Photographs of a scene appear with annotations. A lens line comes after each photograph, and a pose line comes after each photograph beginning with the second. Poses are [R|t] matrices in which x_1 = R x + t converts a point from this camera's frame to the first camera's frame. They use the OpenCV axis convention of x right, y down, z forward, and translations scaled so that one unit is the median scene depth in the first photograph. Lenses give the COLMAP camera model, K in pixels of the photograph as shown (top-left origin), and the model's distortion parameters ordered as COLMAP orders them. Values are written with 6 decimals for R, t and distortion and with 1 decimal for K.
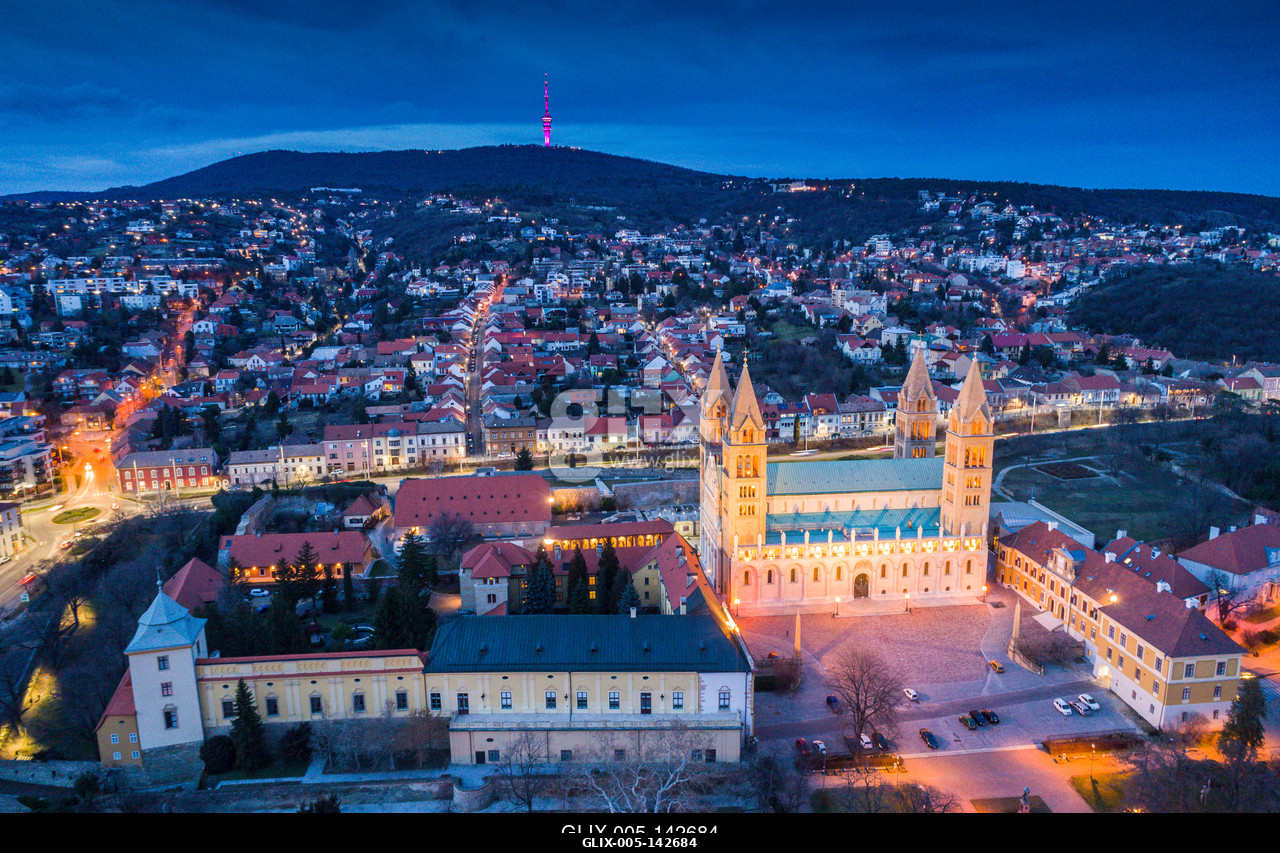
lens RADIAL K [[860.4, 0, 638.3], [0, 860.4, 424.9], [0, 0, 1]] dist [-0.005995, 0.011560]
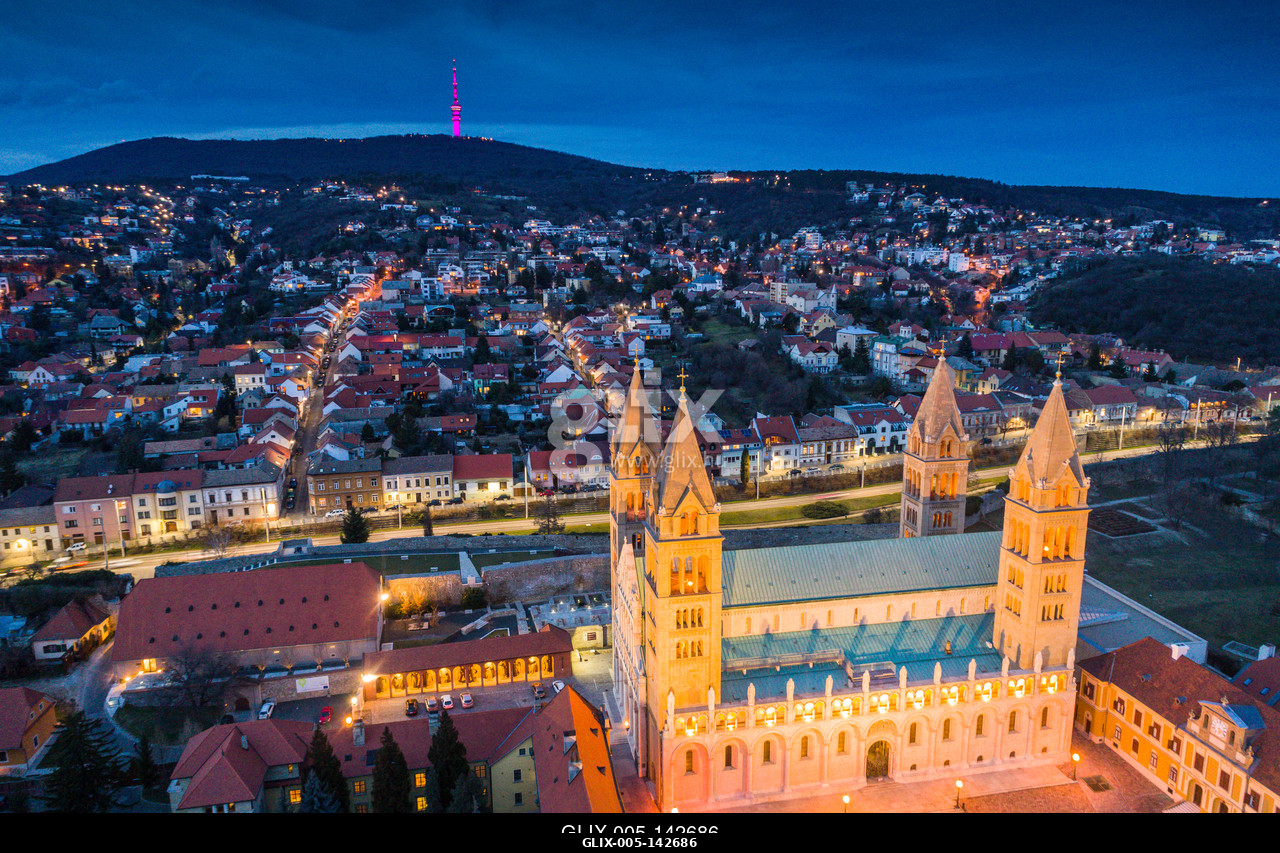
lens RADIAL K [[860.4, 0, 638.3], [0, 860.4, 424.9], [0, 0, 1]] dist [-0.005995, 0.011560]
pose [[0.995843, -0.015262, 0.089797, 0.028438], [0.015125, 0.999883, 0.002210, -0.035237], [-0.089820, -0.000843, 0.995958, 0.284050]]
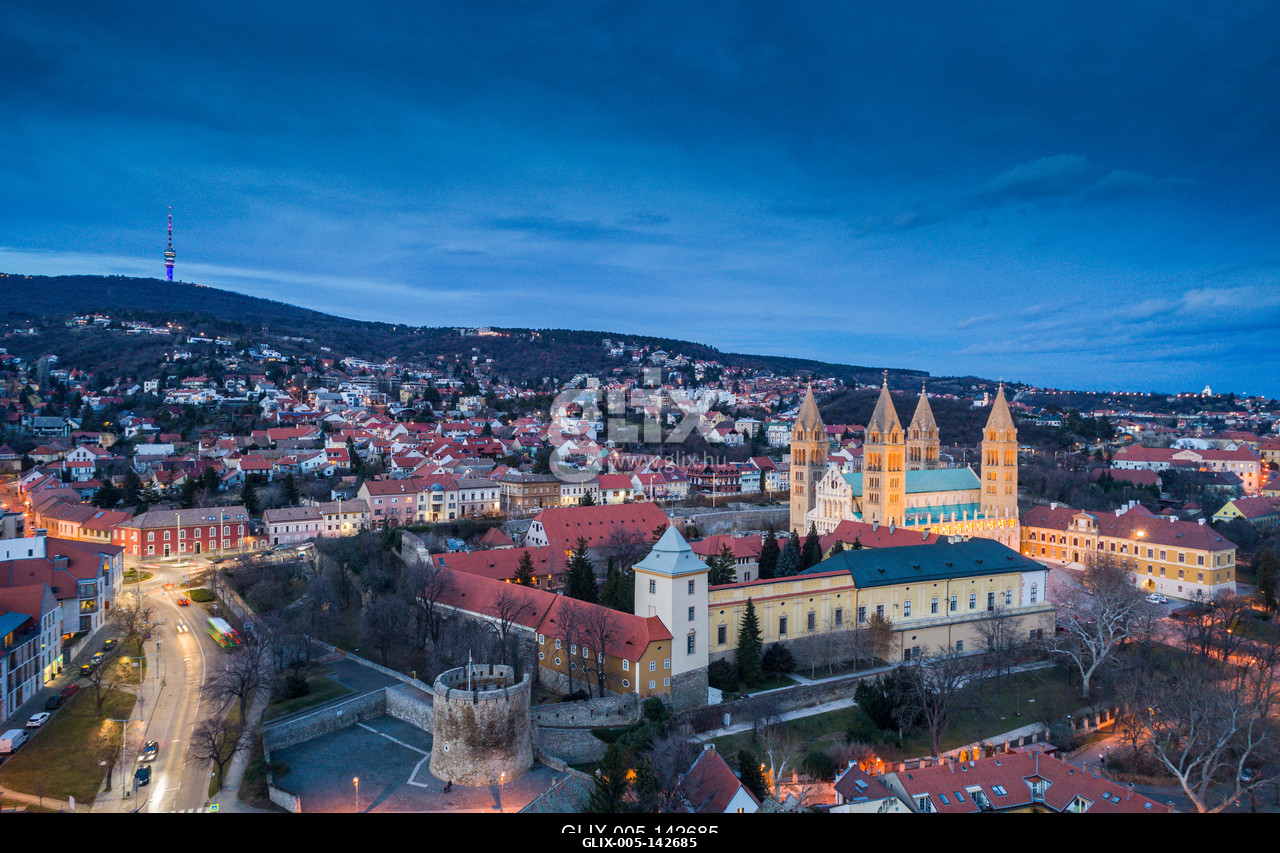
lens RADIAL K [[860.4, 0, 638.3], [0, 860.4, 424.9], [0, 0, 1]] dist [-0.005995, 0.011560]
pose [[0.896031, 0.011796, 0.443835, -0.510565], [0.070143, 0.983333, -0.167741, 0.118847], [-0.438416, 0.181433, 0.880269, 0.023576]]
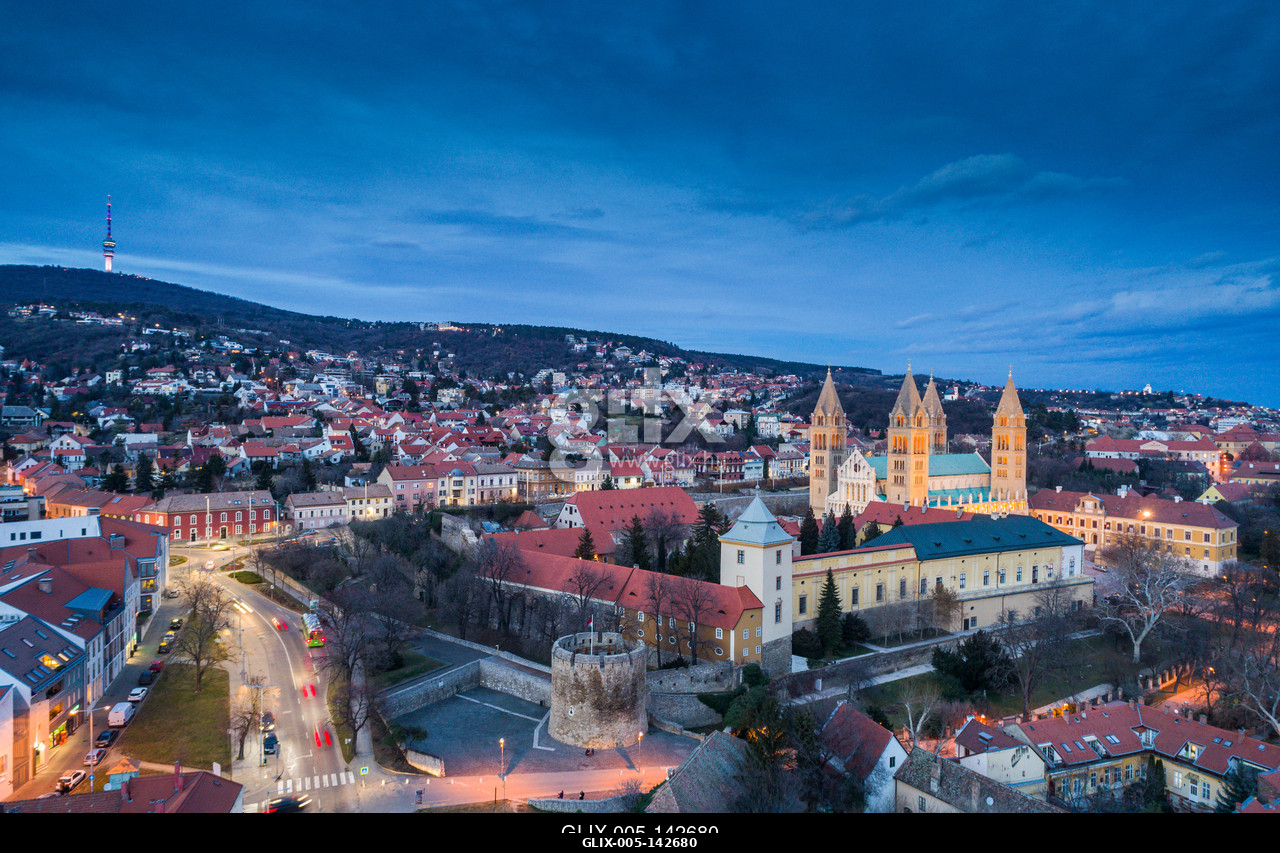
lens RADIAL K [[860.4, 0, 638.3], [0, 860.4, 424.9], [0, 0, 1]] dist [-0.005995, 0.011560]
pose [[0.866655, 0.012241, 0.498758, -0.588311], [0.079123, 0.983675, -0.161627, 0.128569], [-0.492595, 0.179538, 0.851538, 0.059241]]
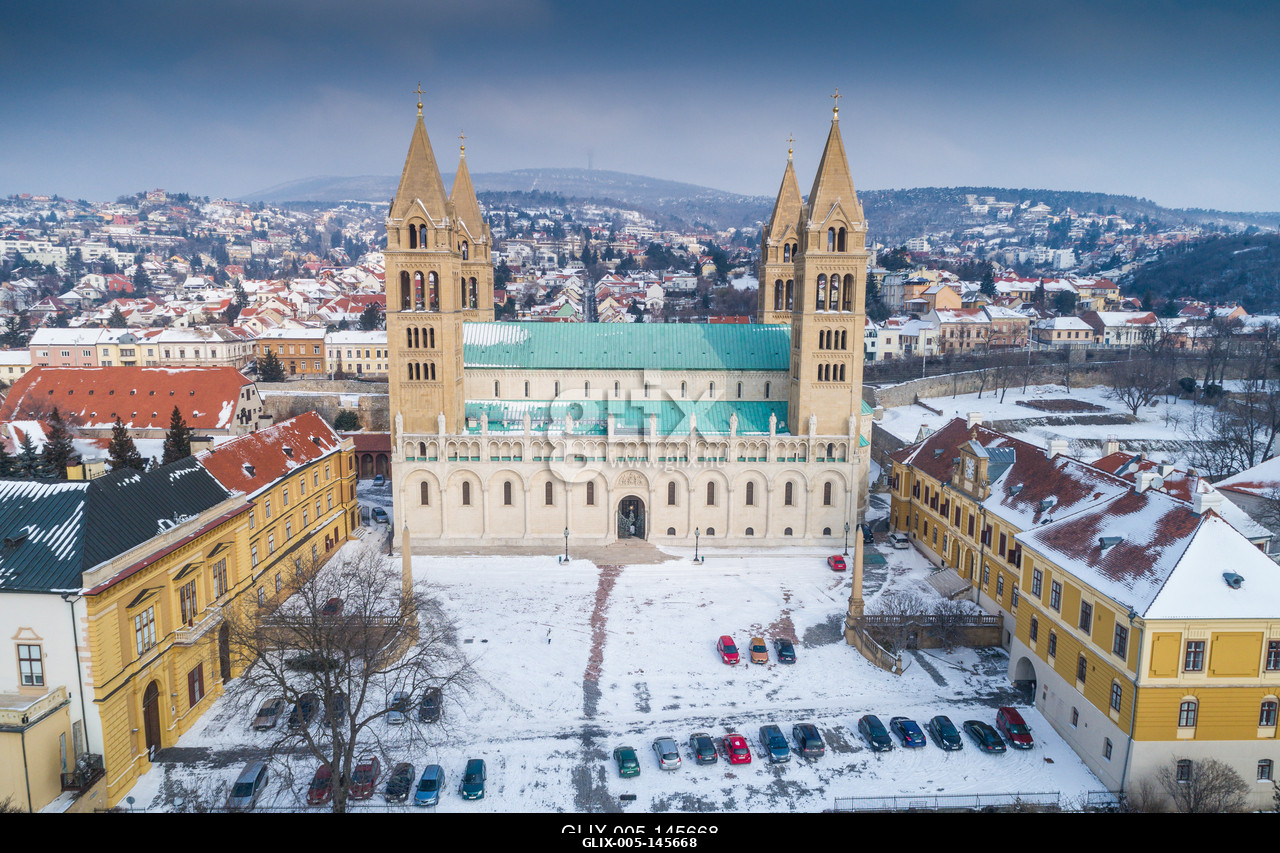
lens RADIAL K [[866.8, 0, 633.3], [0, 866.8, 426.7], [0, 0, 1]] dist [0.001933, 0.003507]
pose [[0.996722, 0.028987, -0.075529, 0.206936], [-0.032664, 0.998317, -0.047915, 0.105400], [0.074013, 0.050225, 0.995992, 0.289850]]
